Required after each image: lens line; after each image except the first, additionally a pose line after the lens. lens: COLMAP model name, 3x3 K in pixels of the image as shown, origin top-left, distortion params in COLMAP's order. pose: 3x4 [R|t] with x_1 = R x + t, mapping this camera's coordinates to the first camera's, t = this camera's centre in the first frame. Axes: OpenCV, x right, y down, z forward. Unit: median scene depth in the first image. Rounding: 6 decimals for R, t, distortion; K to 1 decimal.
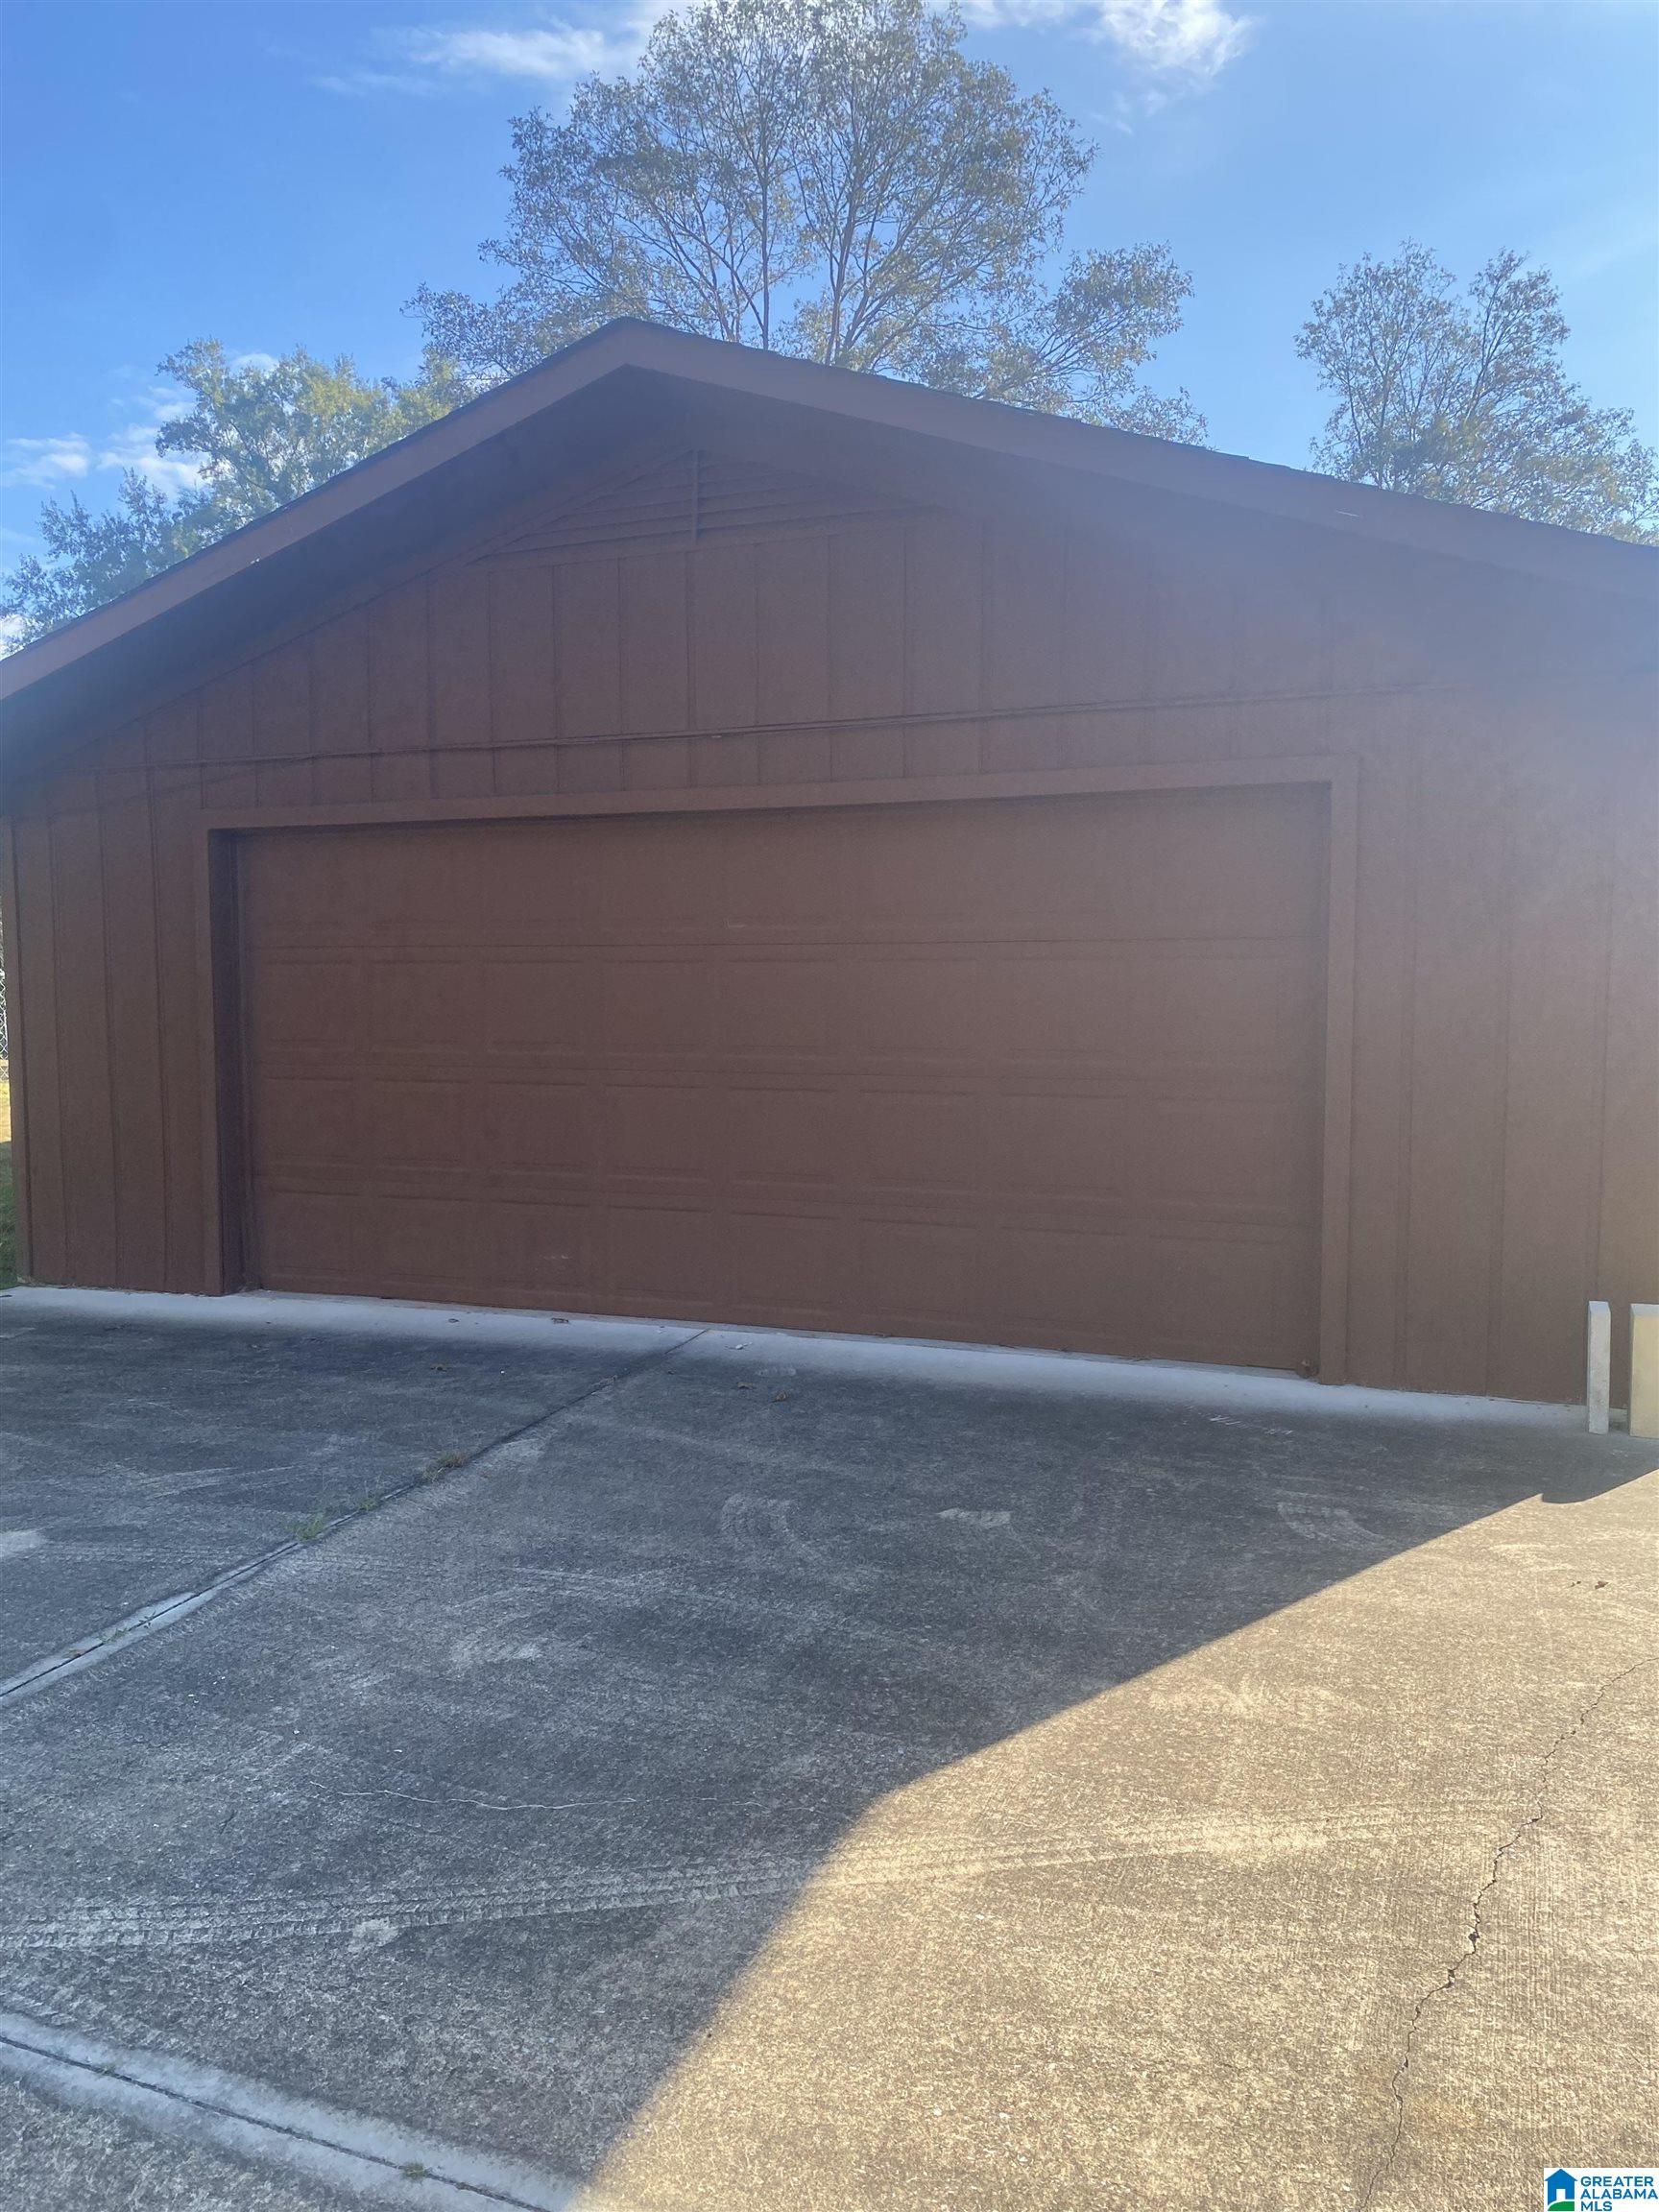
lens RADIAL K [[1669.8, 0, 832.9], [0, 1669.8, 1115.3], [0, 0, 1]] dist [0.007568, -0.005562]
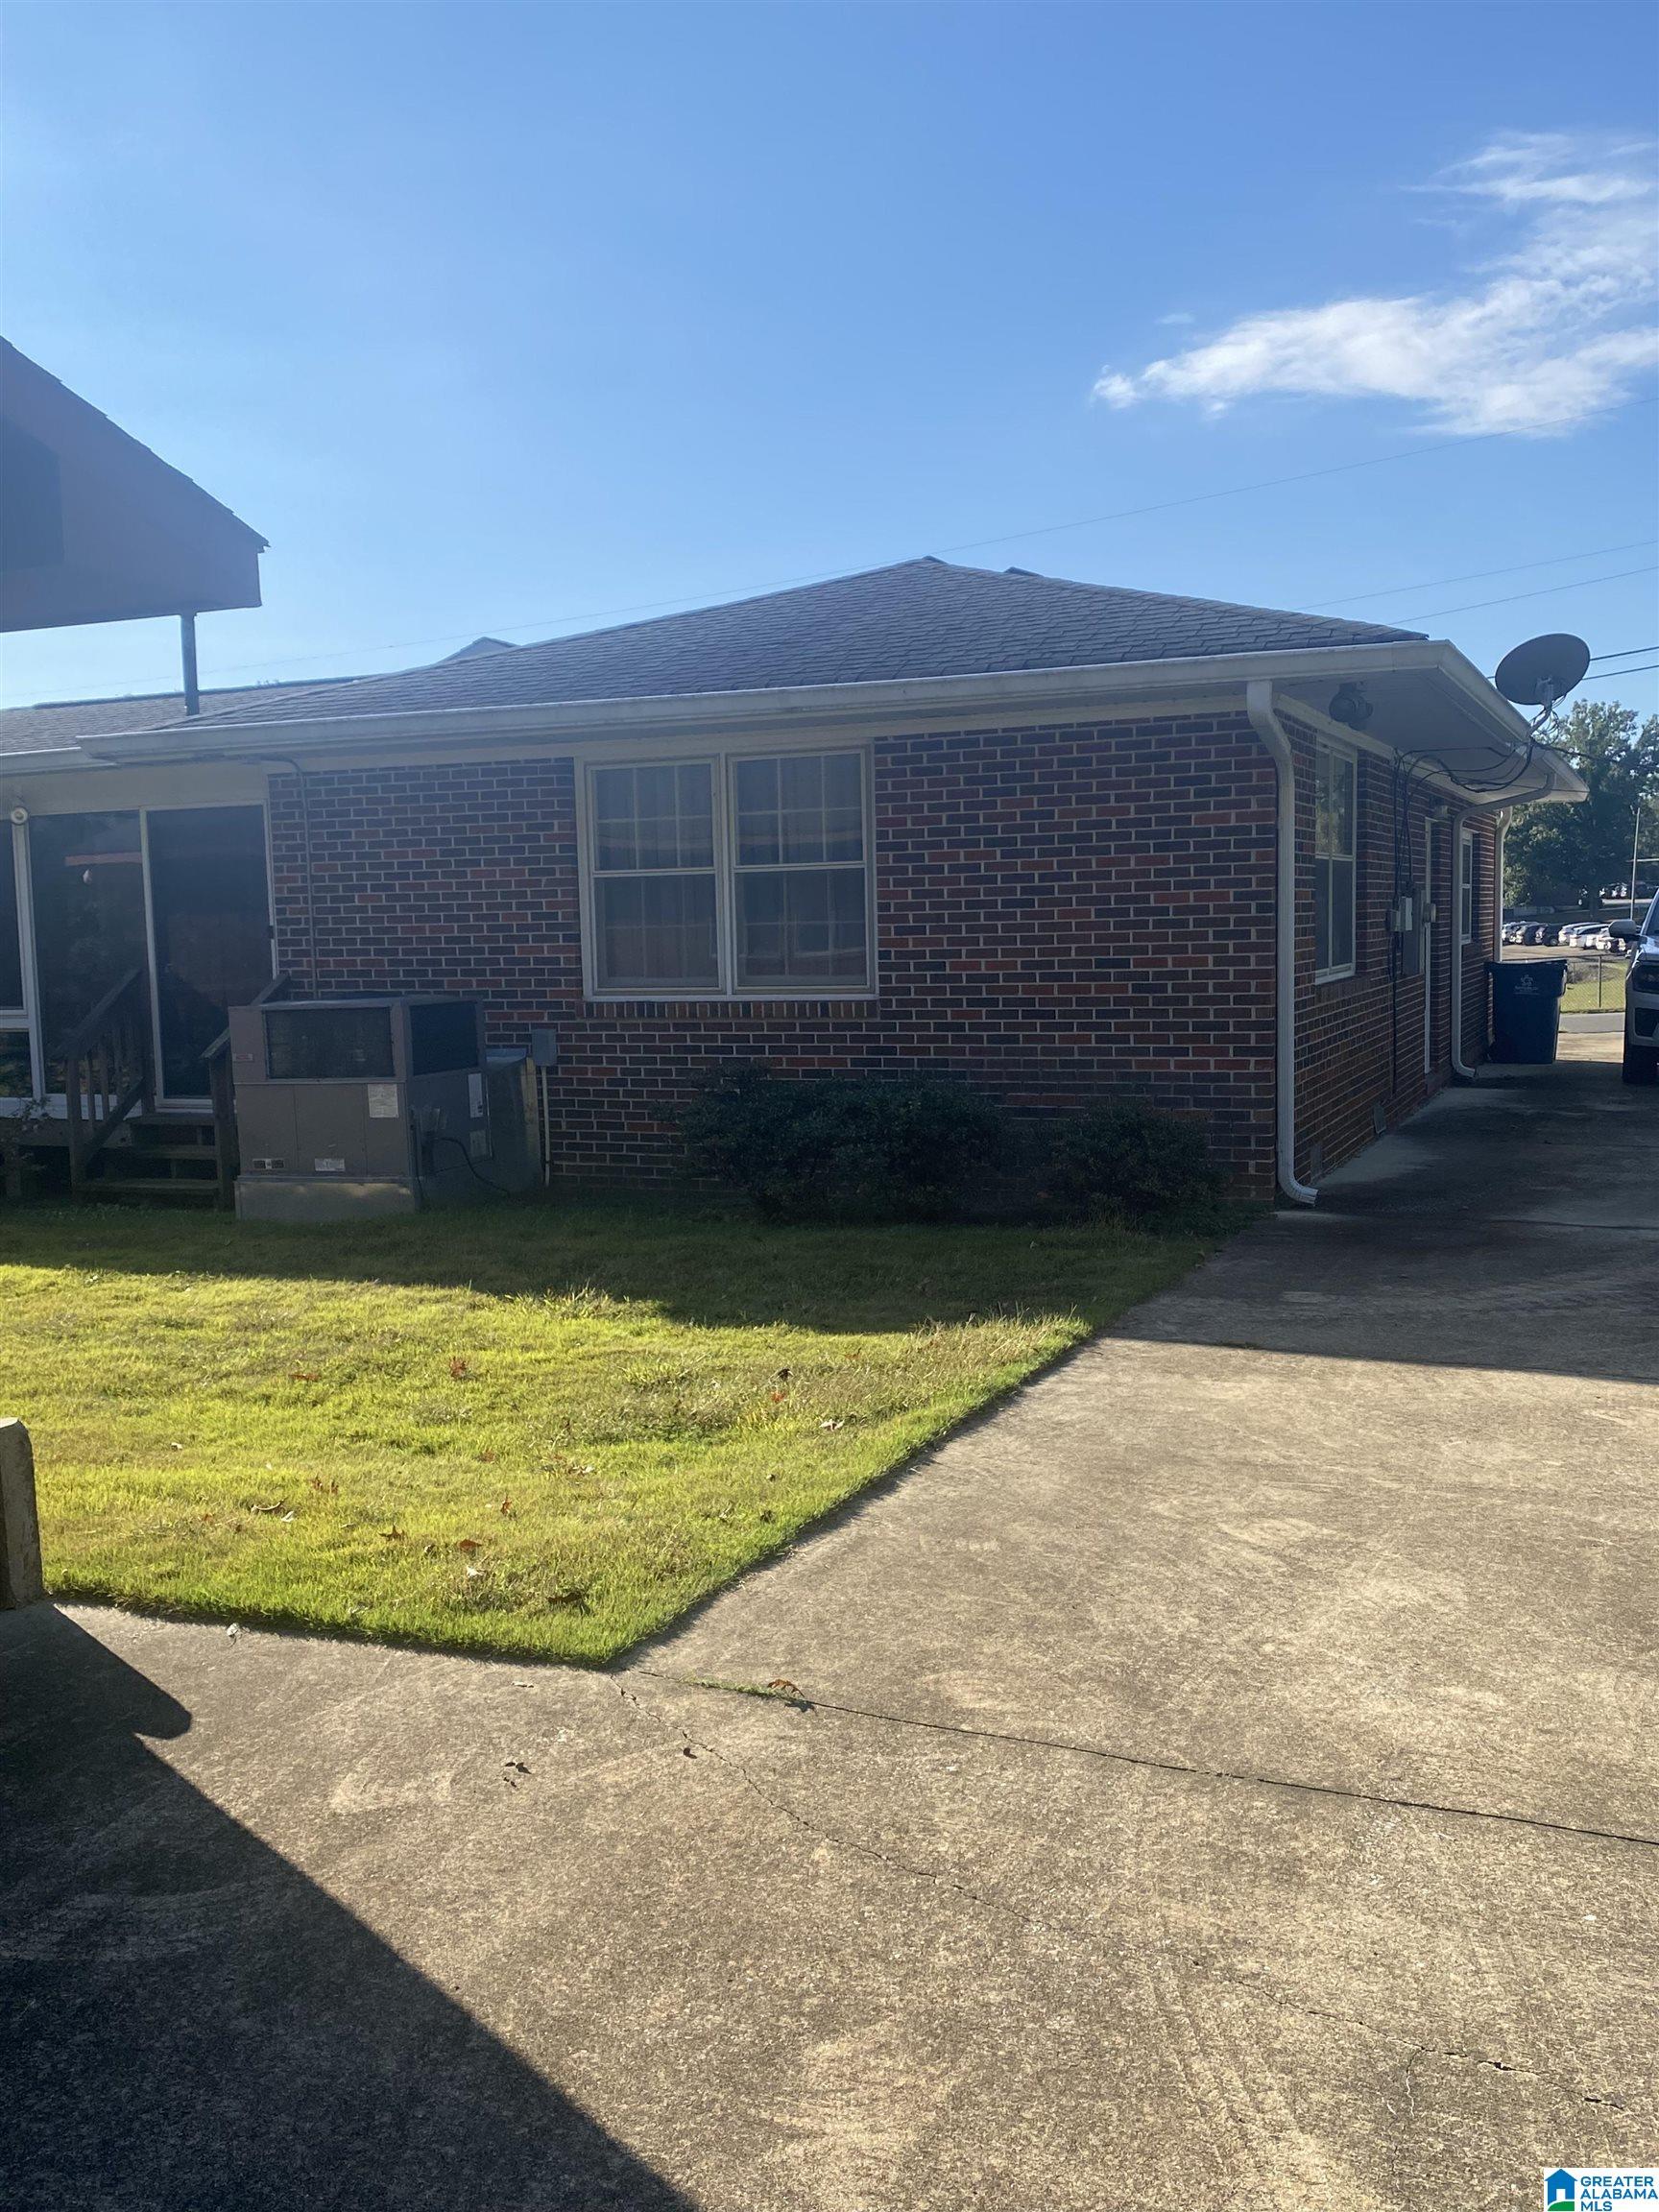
lens RADIAL K [[1922.0, 0, 829.5], [0, 1922.0, 1106.0], [0, 0, 1]] dist [0.000582, 0.002873]
pose [[0.054515, -0.098675, 0.993625, -0.356645], [0.107675, 0.989883, 0.092396, -0.075056], [-0.992690, 0.101952, 0.064588, 0.788039]]
